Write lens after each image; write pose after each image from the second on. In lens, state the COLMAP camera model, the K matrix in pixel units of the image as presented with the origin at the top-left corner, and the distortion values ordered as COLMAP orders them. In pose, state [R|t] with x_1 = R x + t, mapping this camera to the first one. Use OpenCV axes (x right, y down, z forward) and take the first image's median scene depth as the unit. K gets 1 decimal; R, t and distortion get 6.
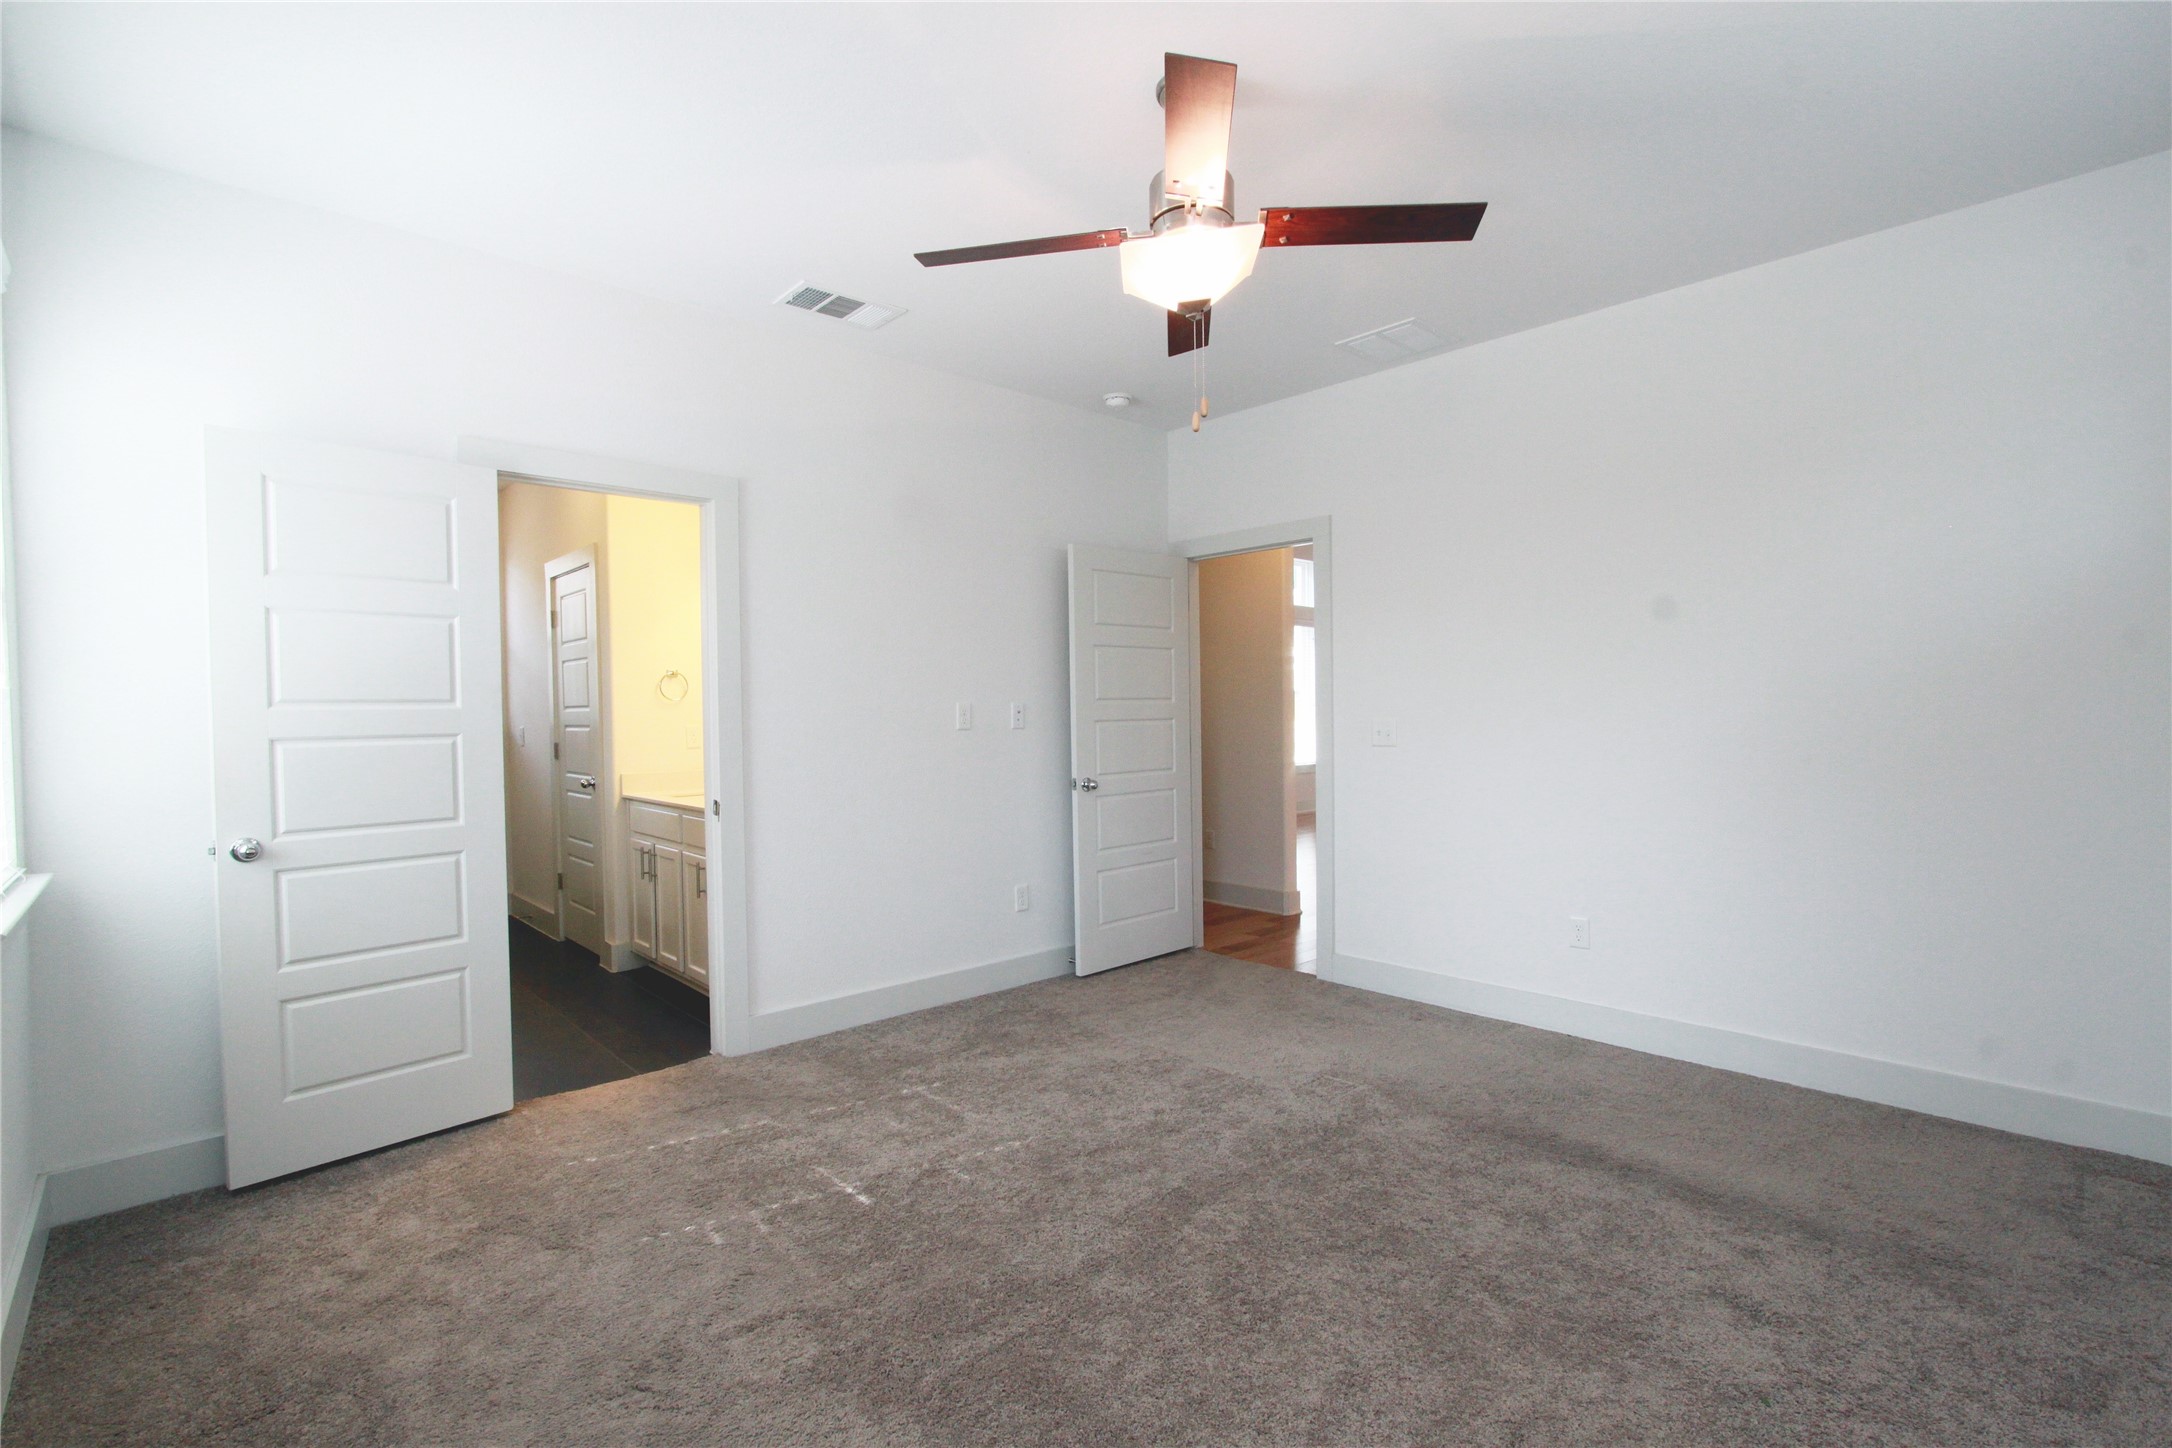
lens RADIAL K [[1002.0, 0, 1095.5], [0, 1002.0, 733.3], [0, 0, 1]] dist [-0.017022, 0.000298]
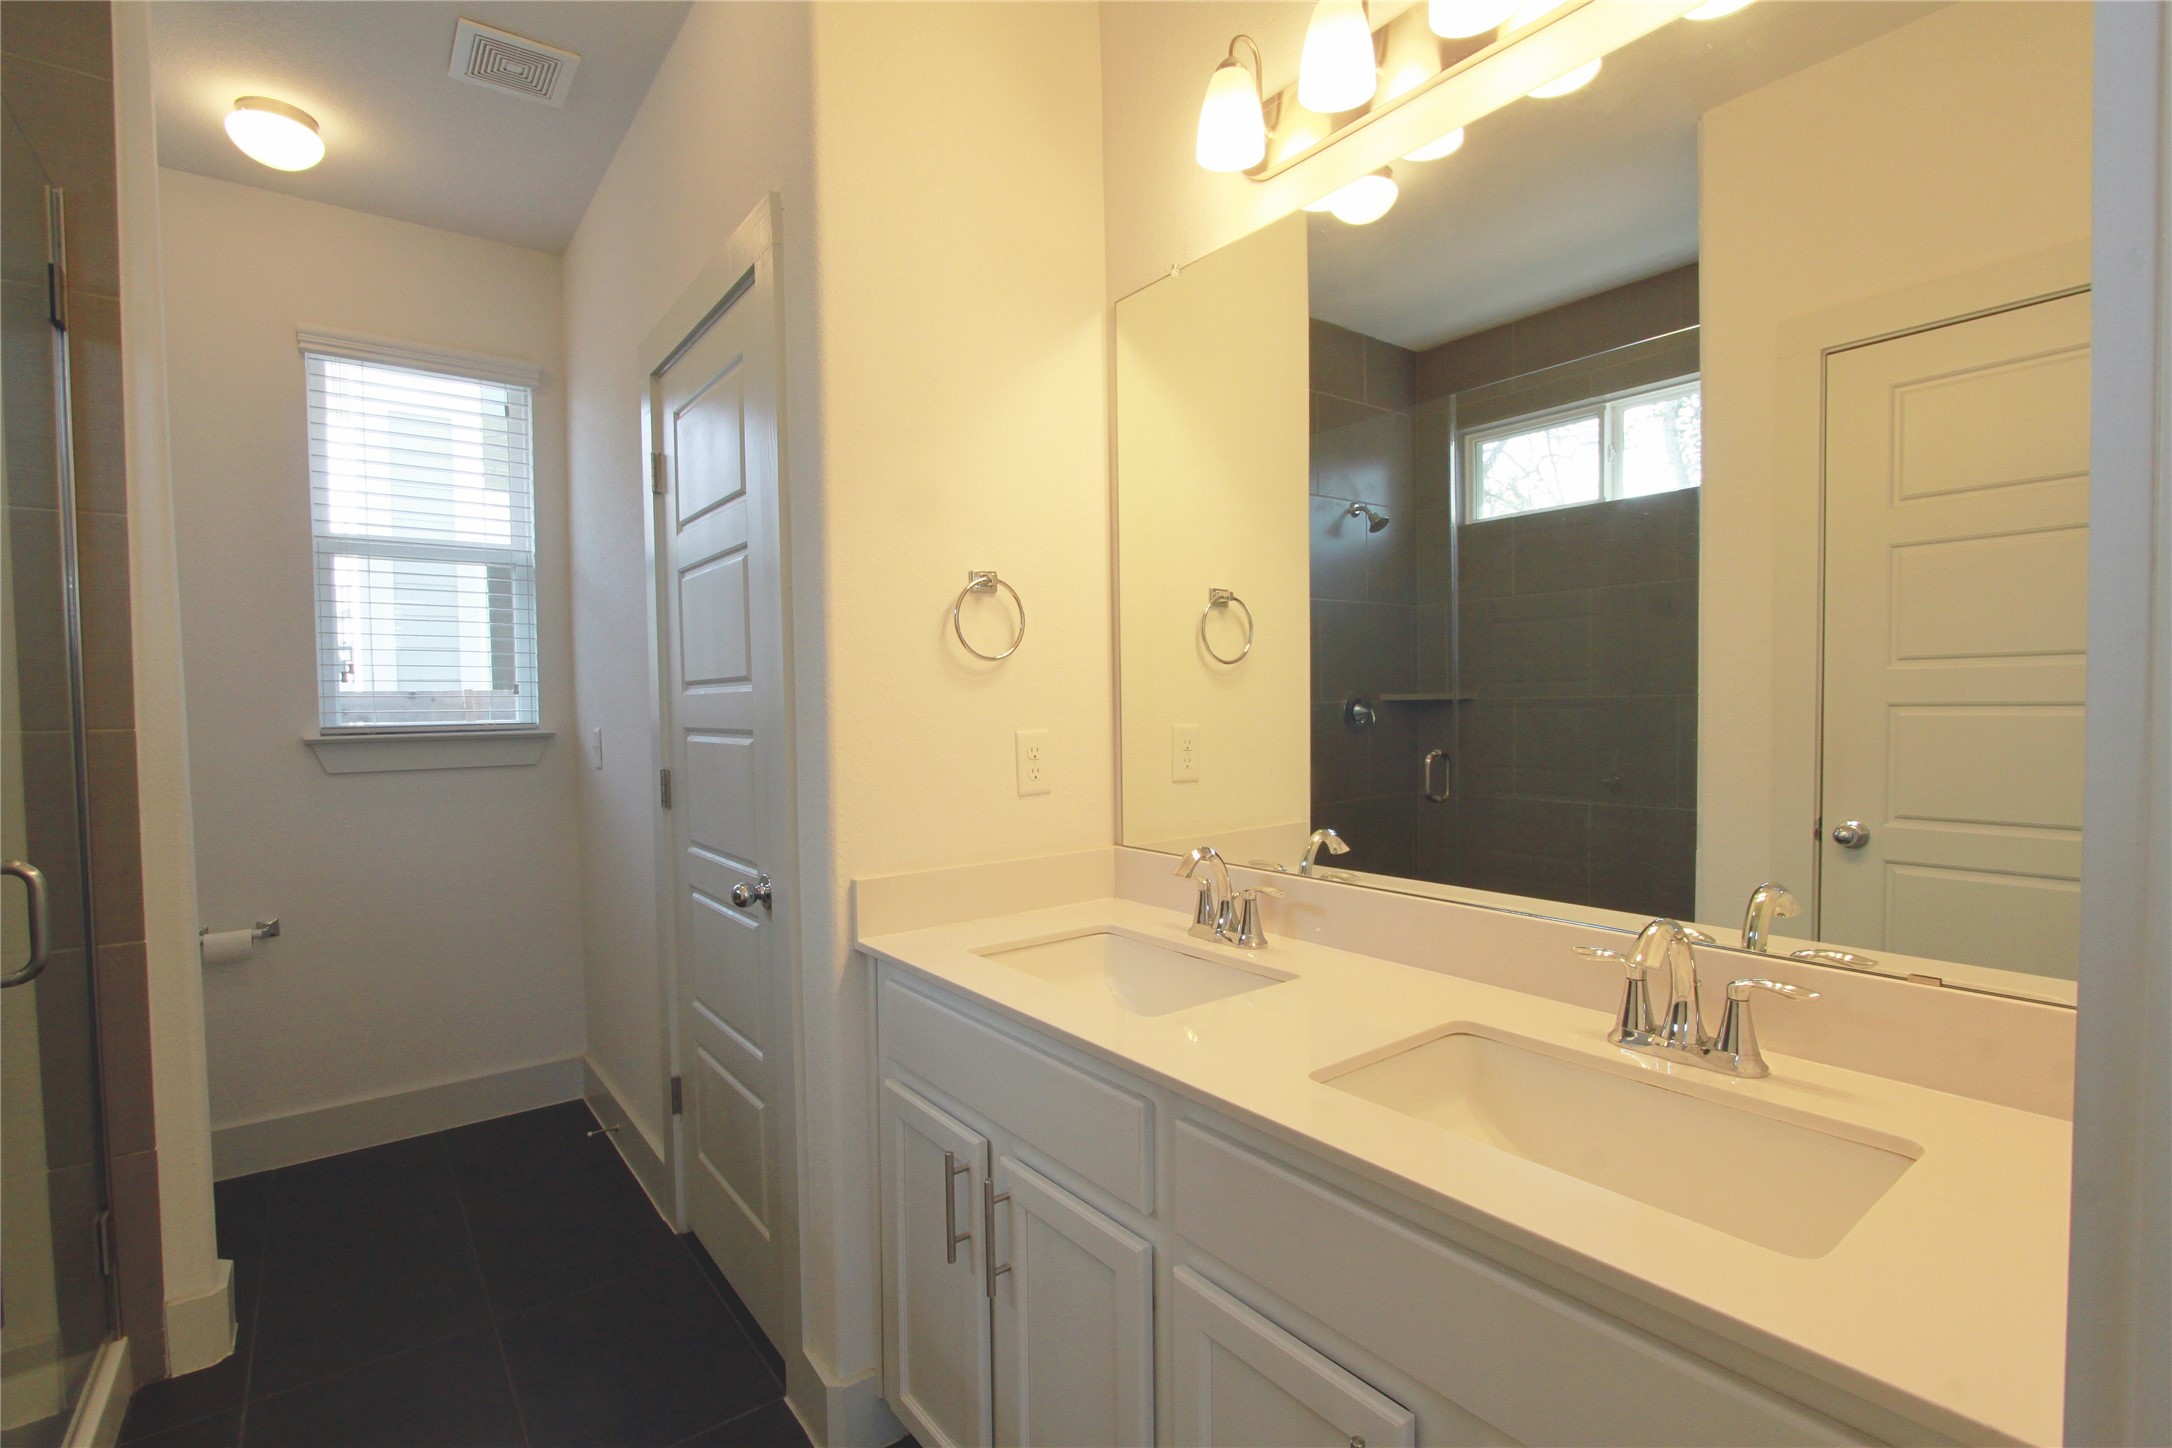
lens RADIAL K [[1002.0, 0, 1086.1], [0, 1002.0, 727.9], [0, 0, 1]] dist [-0.017022, 0.000298]
pose [[0.994893, -0.002387, -0.100906, -0.323926], [0.002620, 0.999994, 0.002185, -0.008669], [0.100900, -0.002438, 0.994894, 0.602307]]
